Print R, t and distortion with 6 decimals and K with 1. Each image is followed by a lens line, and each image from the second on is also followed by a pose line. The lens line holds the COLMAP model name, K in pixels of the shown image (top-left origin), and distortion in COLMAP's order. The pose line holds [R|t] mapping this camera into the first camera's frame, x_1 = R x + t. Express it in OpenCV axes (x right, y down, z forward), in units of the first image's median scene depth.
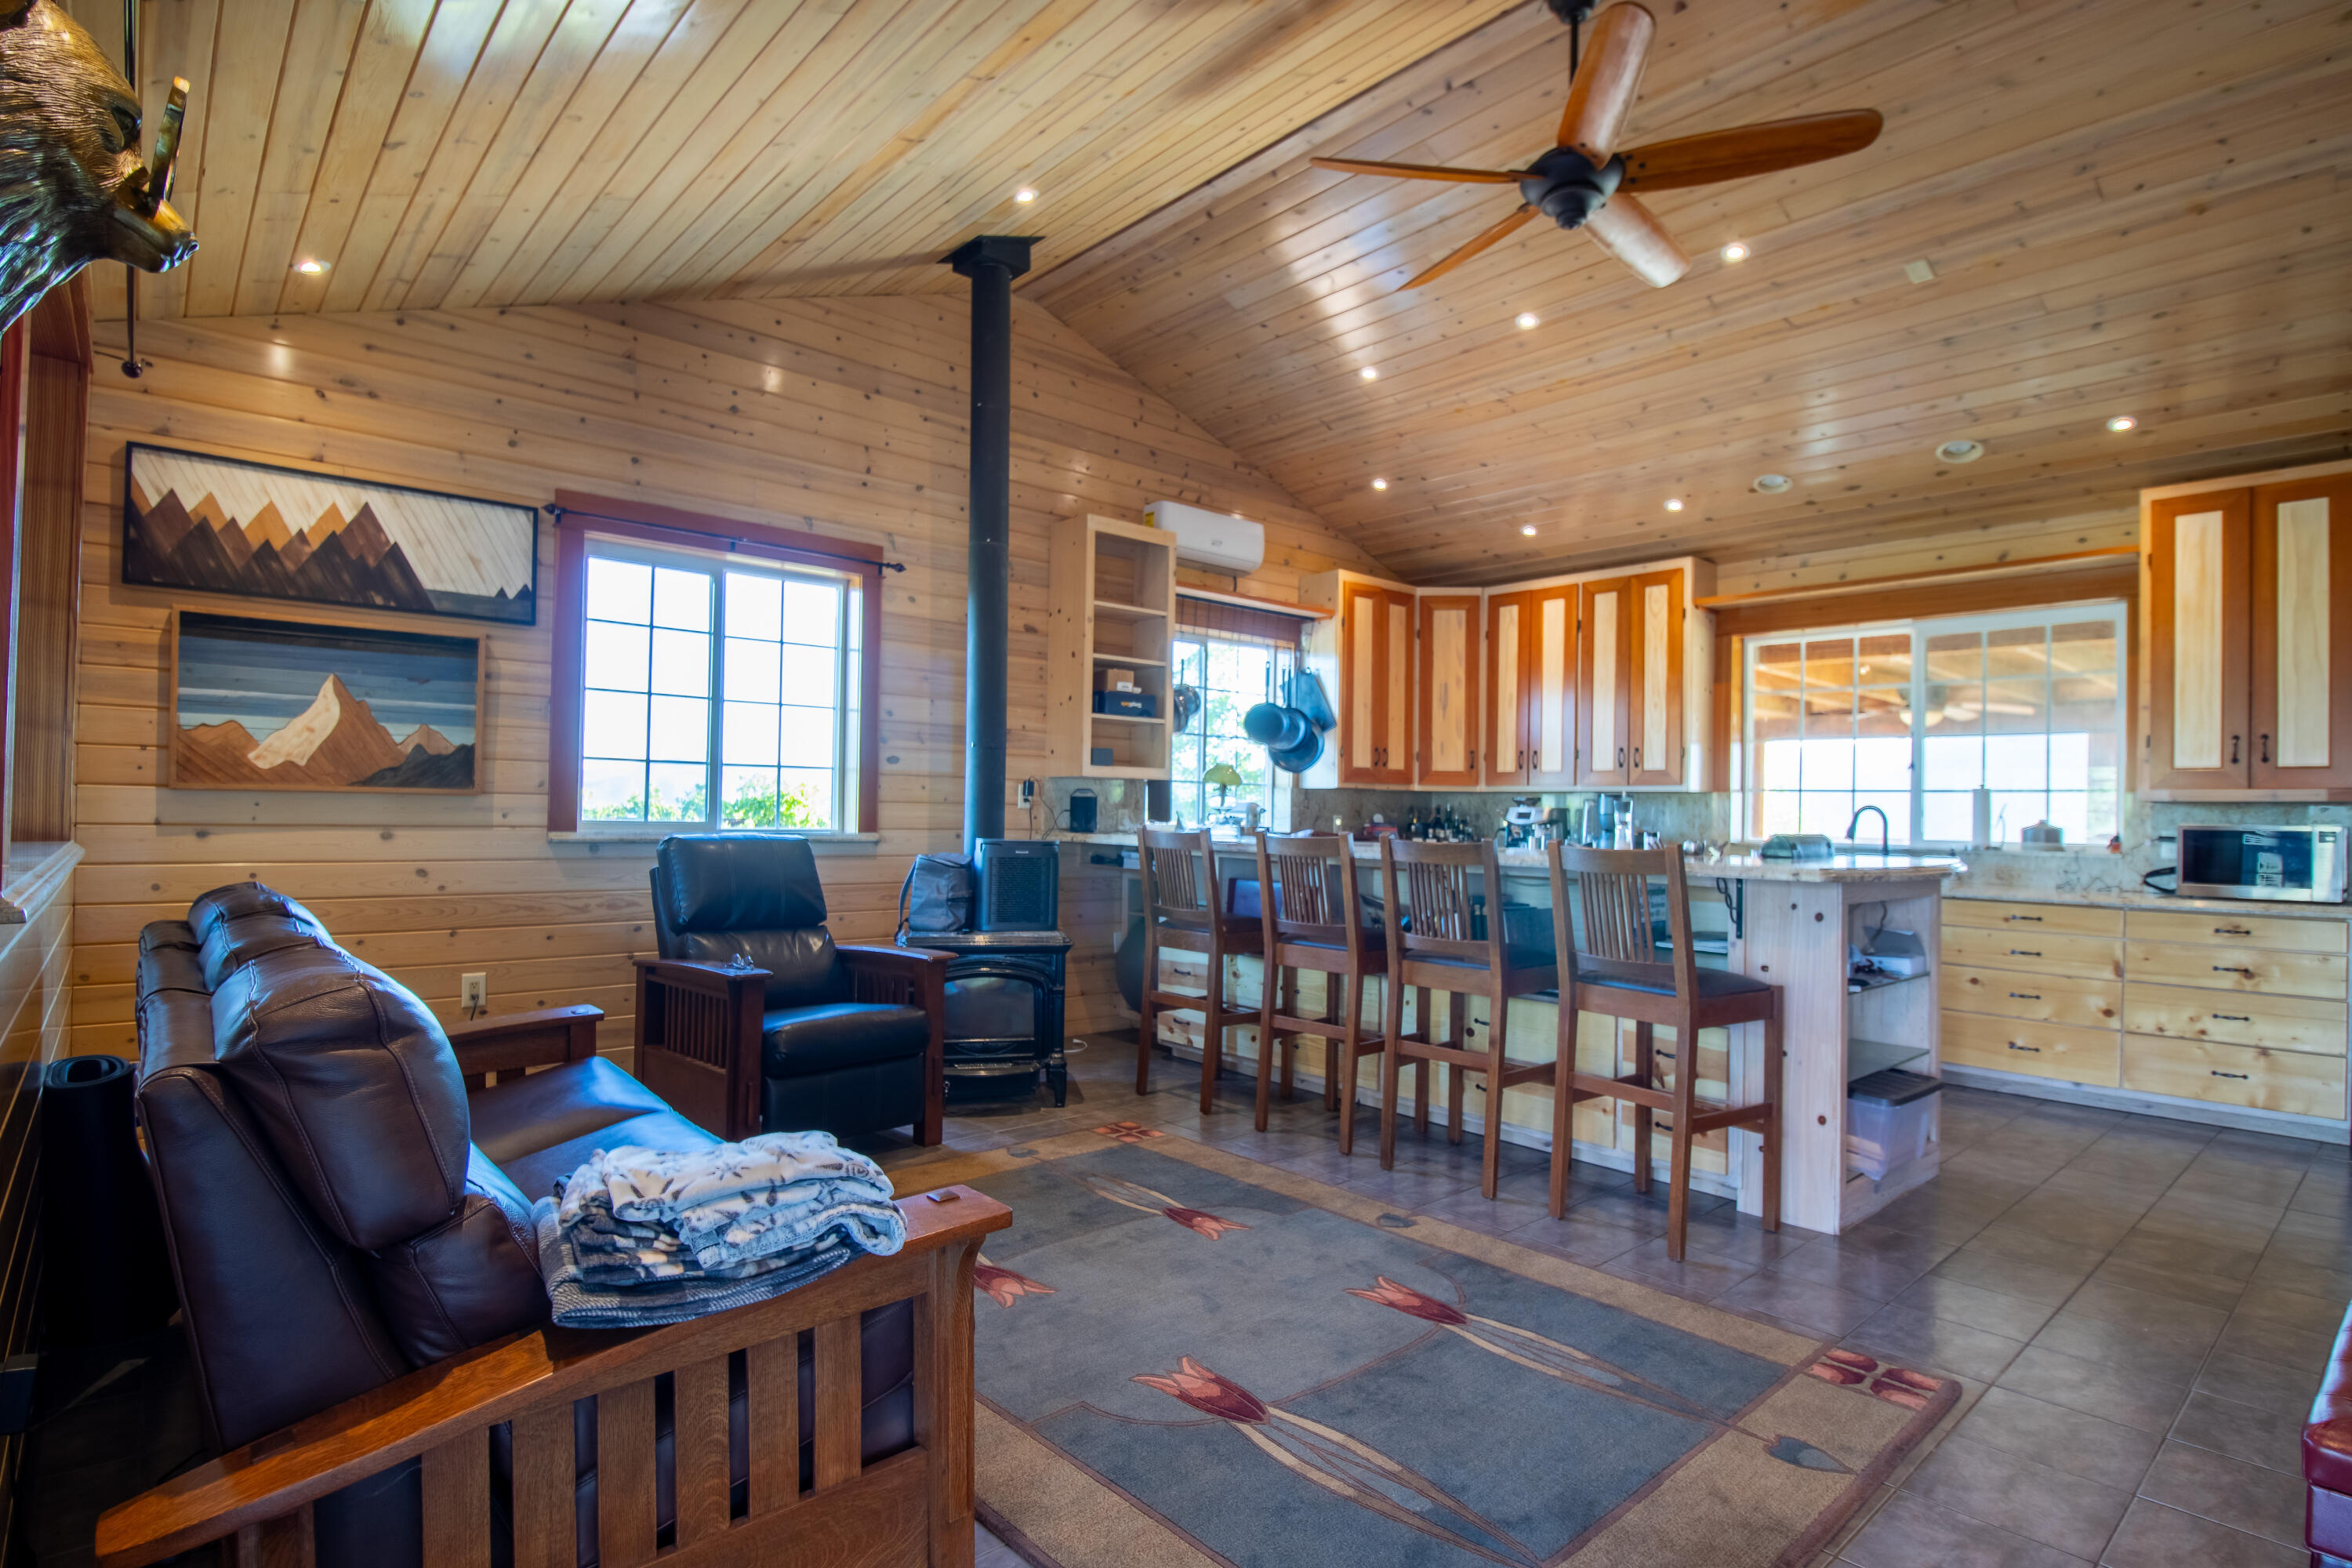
lens RADIAL K [[1175.1, 0, 1178.7], [0, 1175.1, 799.8], [0, 0, 1]] dist [0.001179, -0.014593]
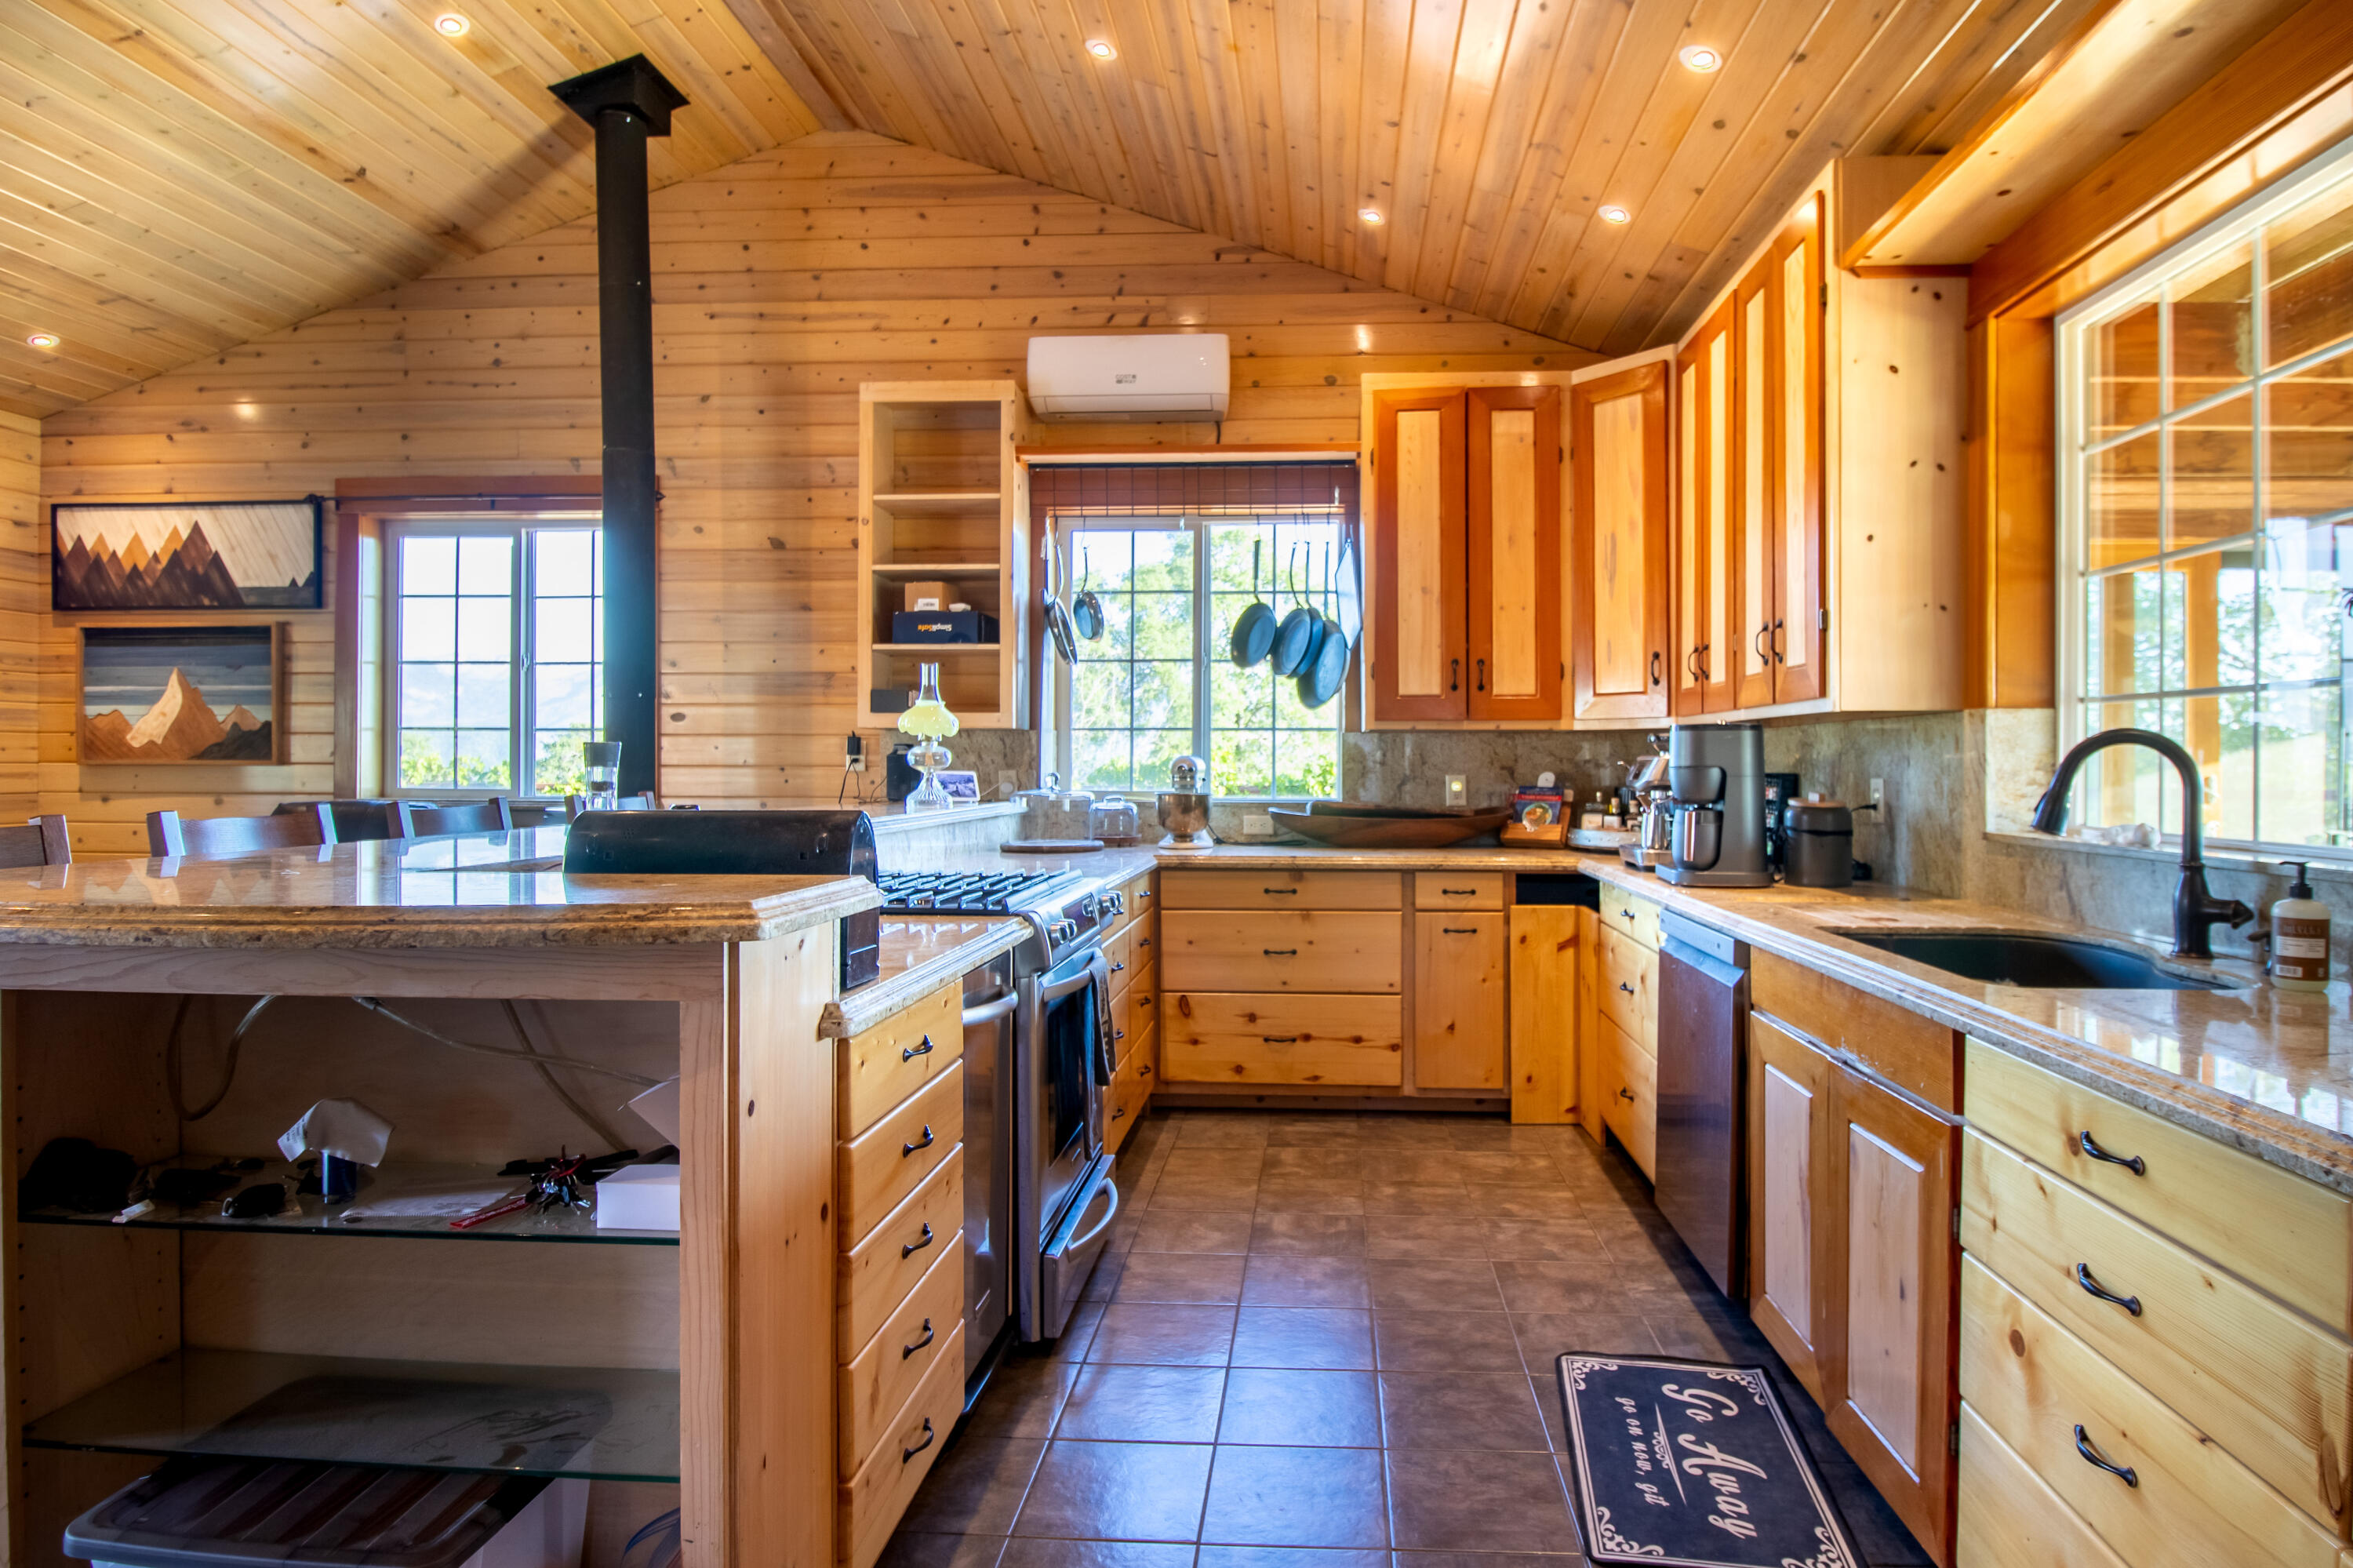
lens RADIAL K [[1291.3, 0, 1256.0], [0, 1291.3, 764.1], [0, 0, 1]] dist [0.001232, -0.014535]
pose [[0.708456, -0.016507, -0.705562, 0.749352], [0.015792, 0.999847, -0.007535, 0.015060], [0.705578, -0.005804, 0.708609, 0.637055]]
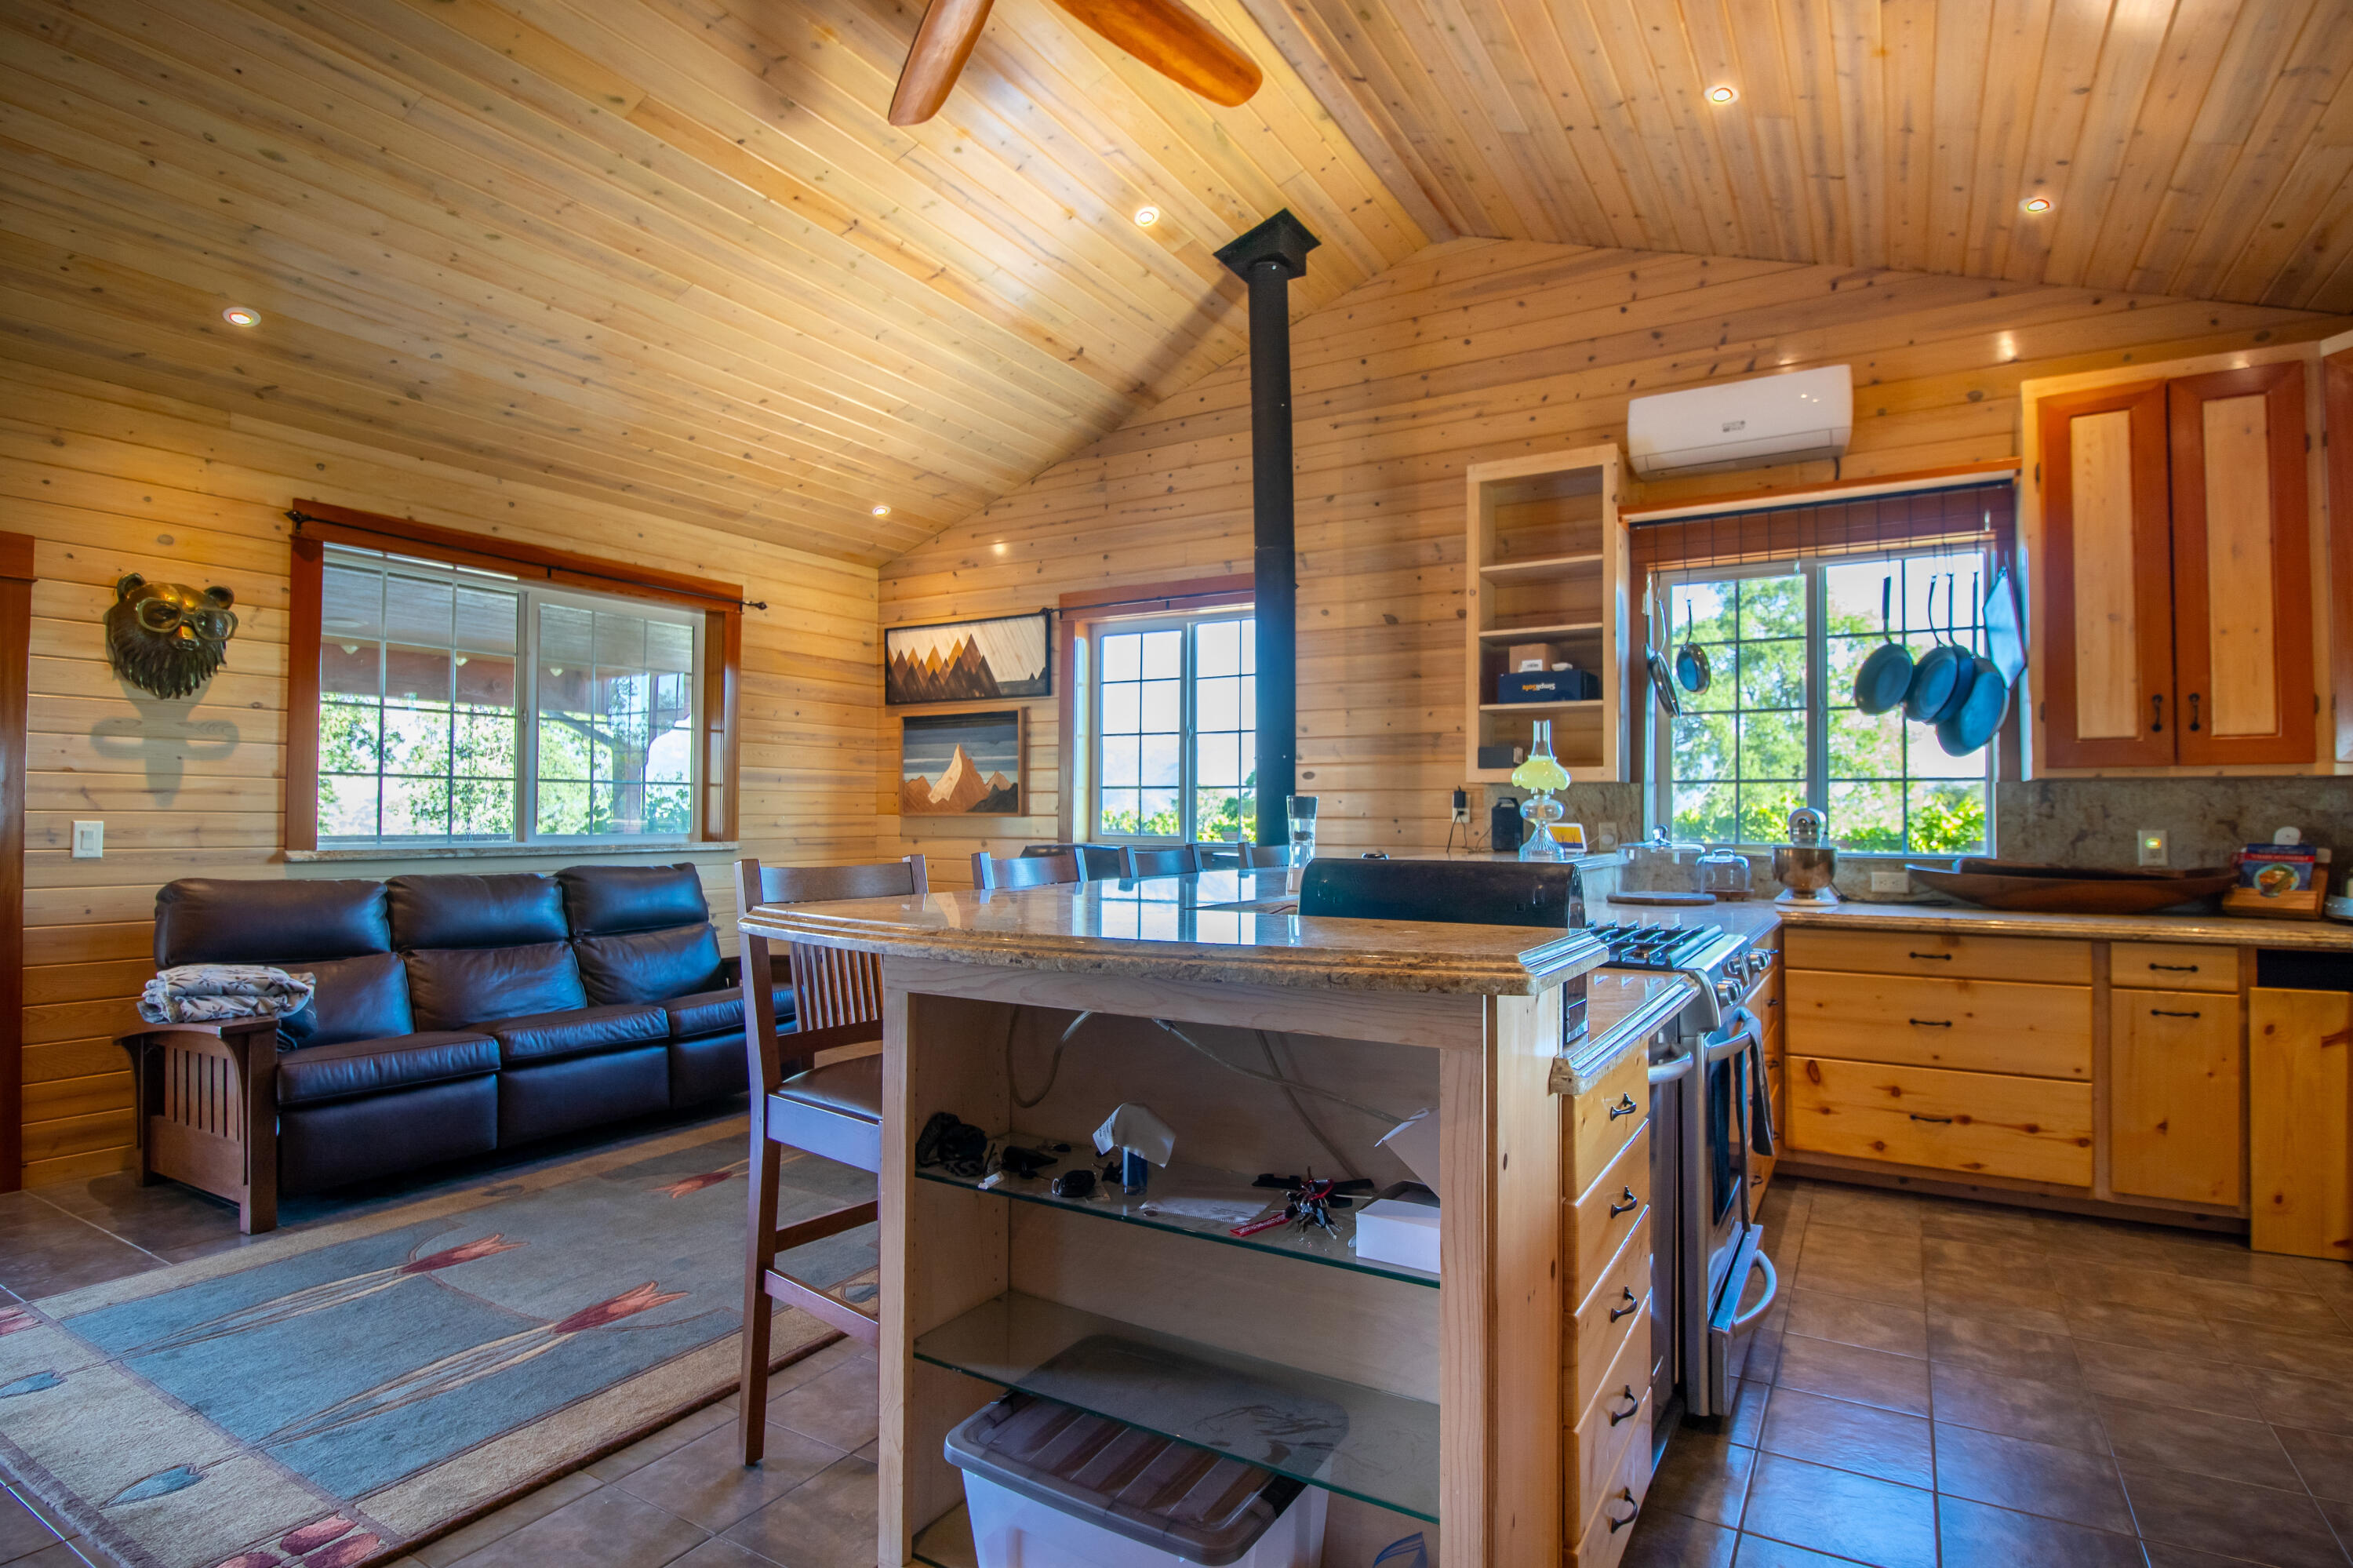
lens RADIAL K [[1174.3, 0, 1212.5], [0, 1174.3, 795.2], [0, 0, 1]] dist [0.002164, -0.015752]
pose [[0.313846, -0.033086, -0.948897, 0.698426], [0.009485, 0.999452, -0.031711, 0.014167], [0.949426, 0.000952, 0.313988, 0.618622]]
